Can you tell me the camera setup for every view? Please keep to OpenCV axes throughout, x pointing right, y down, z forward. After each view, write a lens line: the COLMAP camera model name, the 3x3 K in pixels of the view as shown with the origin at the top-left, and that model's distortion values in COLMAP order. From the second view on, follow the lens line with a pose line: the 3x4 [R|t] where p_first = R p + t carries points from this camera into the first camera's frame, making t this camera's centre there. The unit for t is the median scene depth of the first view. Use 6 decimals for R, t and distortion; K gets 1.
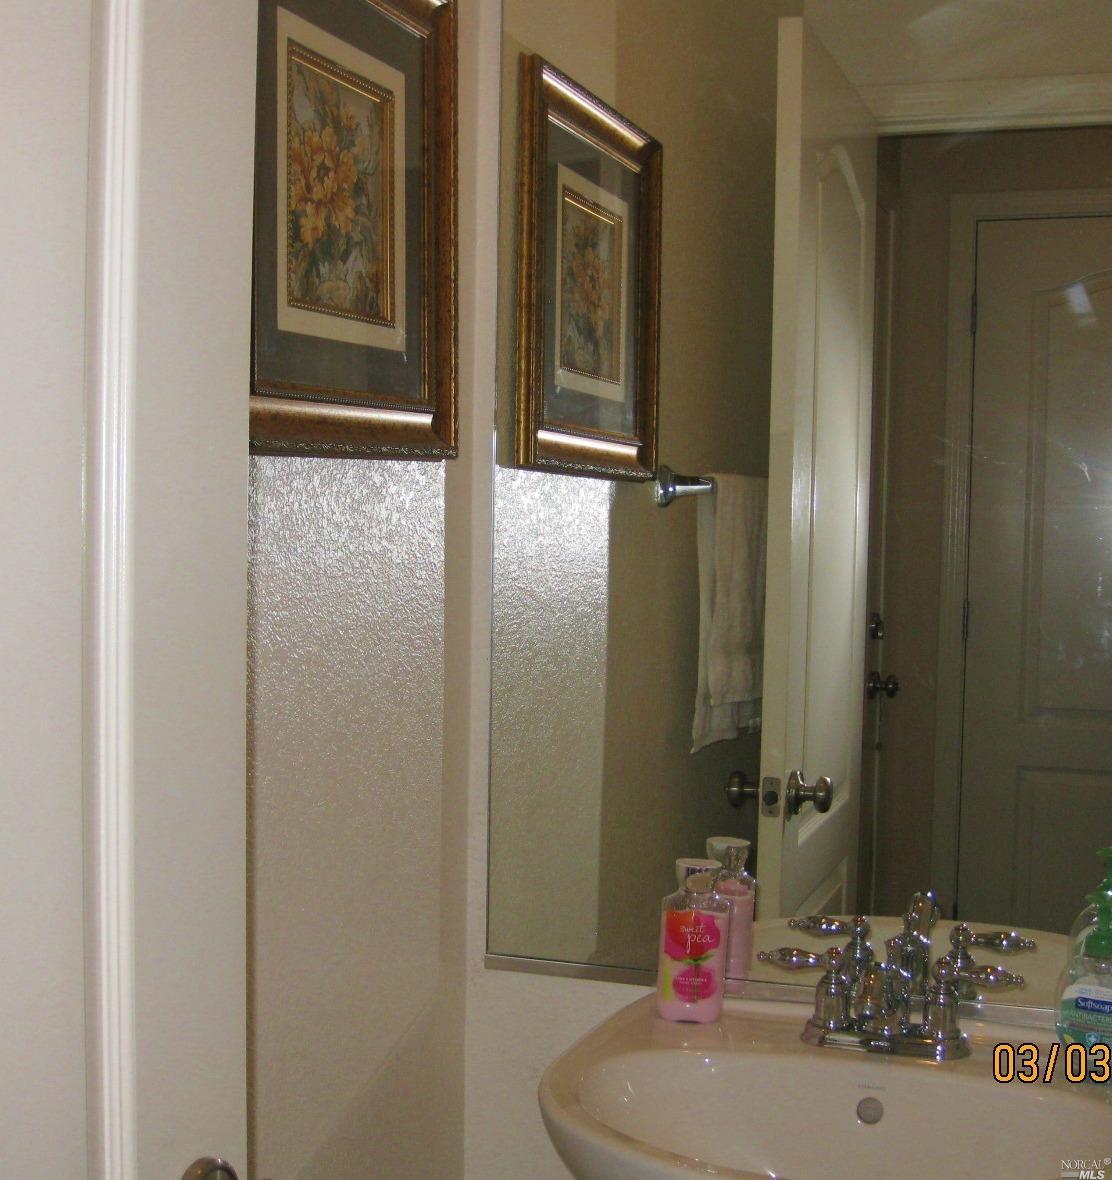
lens RADIAL K [[1657.1, 0, 556.0], [0, 1657.1, 590.0], [0, 0, 1]] dist [-0.165906, 0.083636]
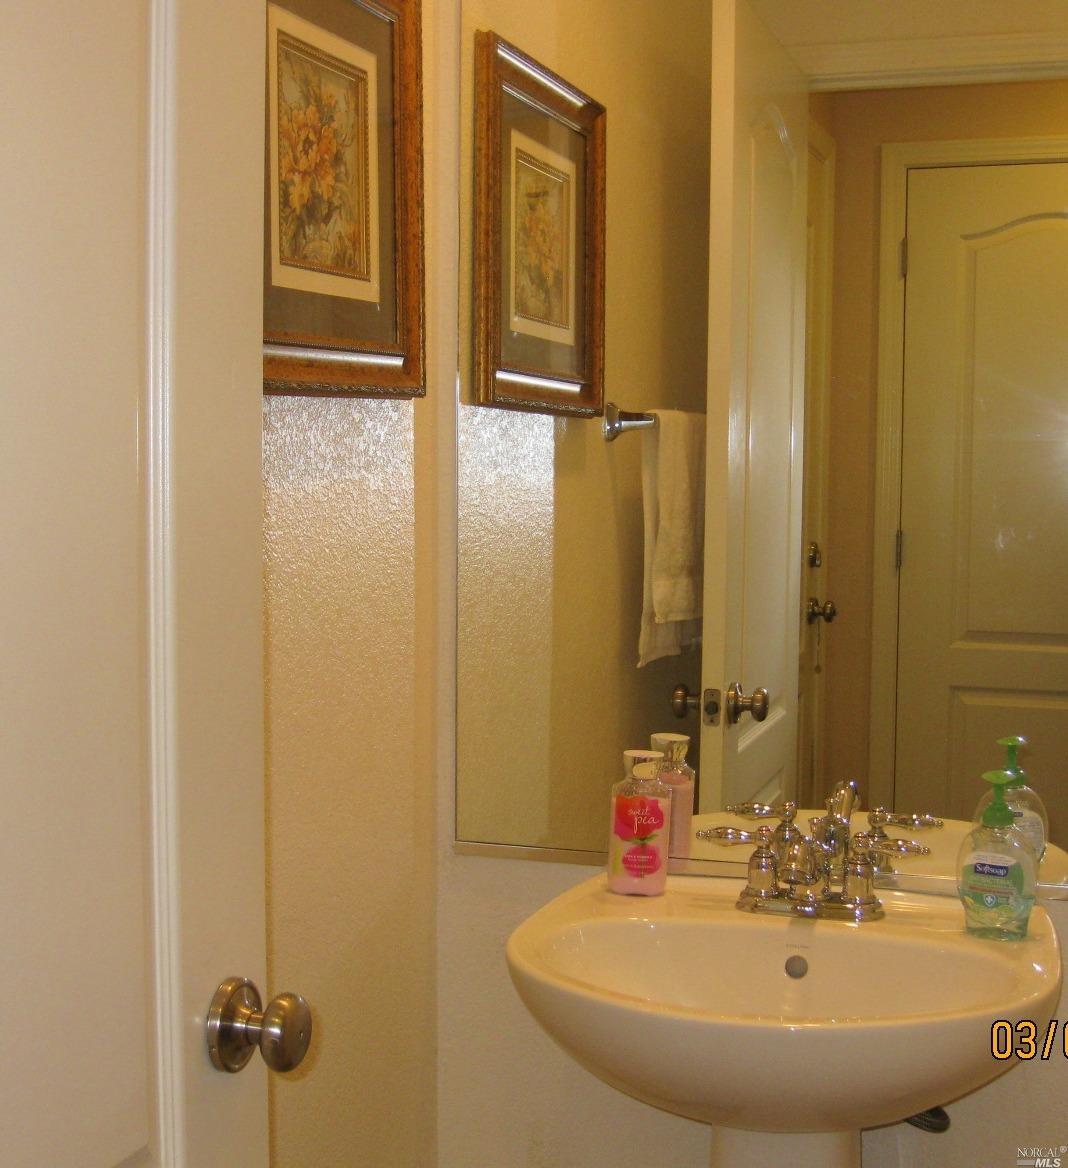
lens RADIAL K [[1670.0, 0, 534.0], [0, 1670.0, 584.0], [0, 0, 1]] dist [-0.140625, 0.022183]
pose [[0.999792, -0.011511, 0.016813, -0.006423], [0.011005, 0.999492, 0.029909, 0.014451], [-0.017149, -0.029718, 0.999411, -0.134947]]
